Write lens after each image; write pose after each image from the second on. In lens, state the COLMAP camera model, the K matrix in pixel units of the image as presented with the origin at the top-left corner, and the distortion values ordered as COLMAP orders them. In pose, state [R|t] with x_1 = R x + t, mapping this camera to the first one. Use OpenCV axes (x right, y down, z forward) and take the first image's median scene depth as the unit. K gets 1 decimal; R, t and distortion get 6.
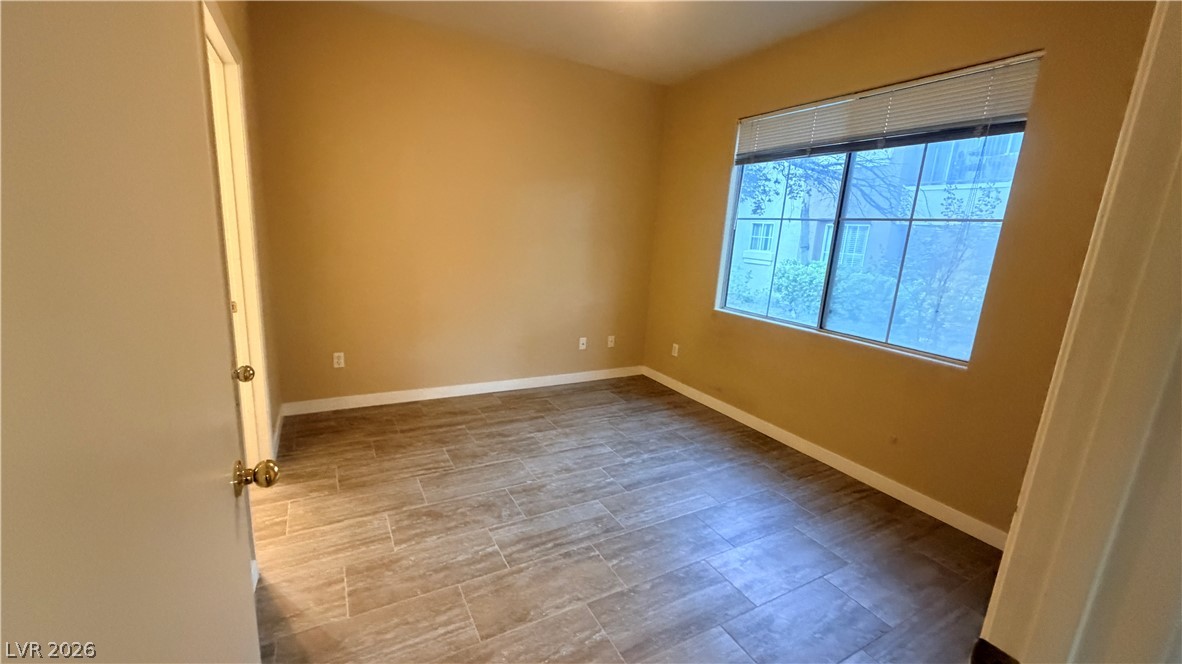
lens RADIAL K [[472.5, 0, 587.8], [0, 472.5, 332.8], [0, 0, 1]] dist [0.000340, -0.000469]
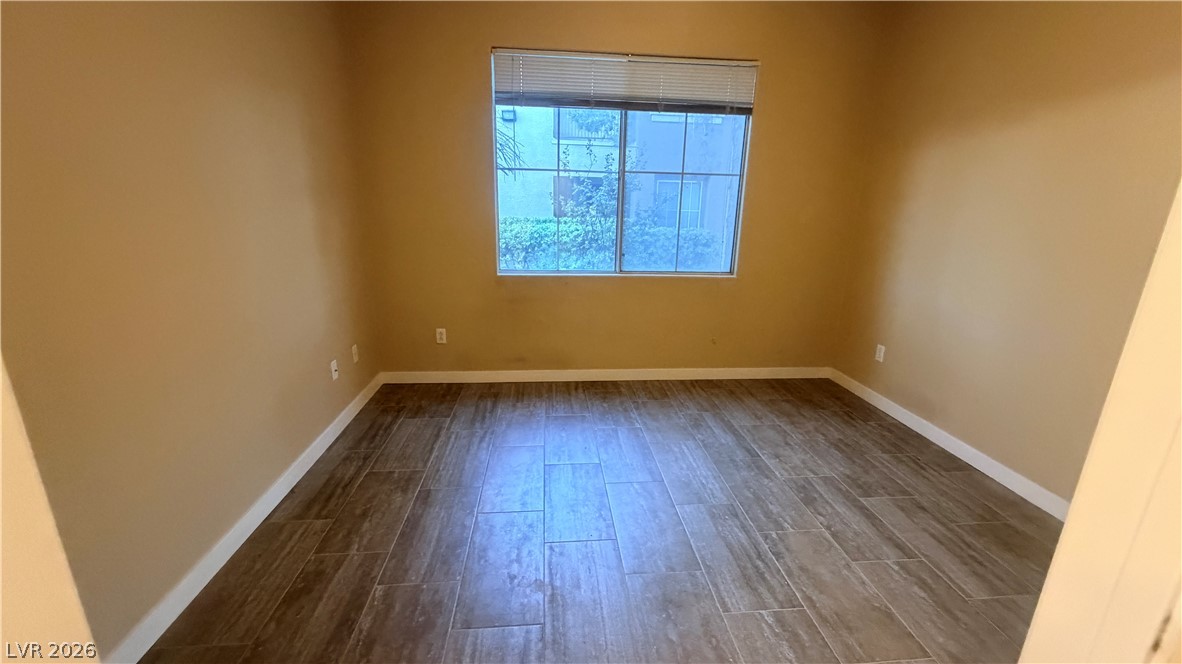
lens RADIAL K [[472.5, 0, 587.8], [0, 472.5, 332.8], [0, 0, 1]] dist [0.000340, -0.000469]
pose [[0.404789, -0.289137, 0.867494, -0.593100], [0.194525, 0.954206, 0.227269, -0.148955], [-0.893480, 0.076754, 0.442496, 0.616161]]
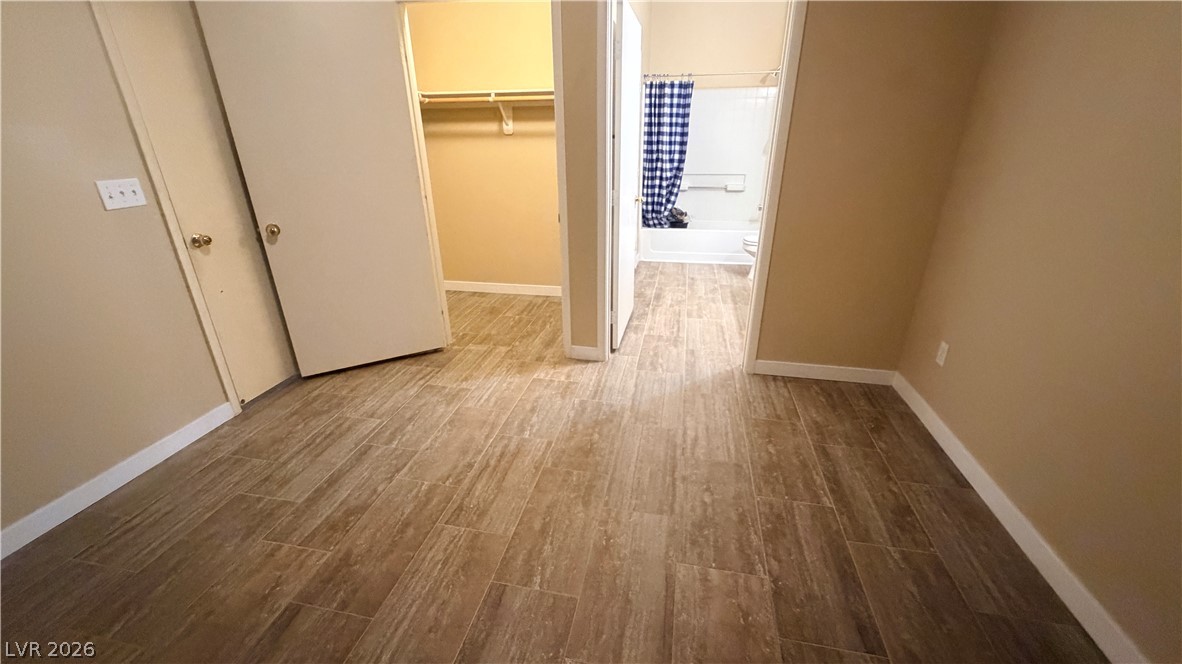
lens RADIAL K [[472.5, 0, 587.8], [0, 472.5, 332.8], [0, 0, 1]] dist [0.000340, -0.000469]
pose [[-0.650813, 0.243449, -0.719149, 0.314449], [-0.189718, 0.865005, 0.464515, -0.209343], [0.735153, 0.438747, -0.516769, 1.099850]]
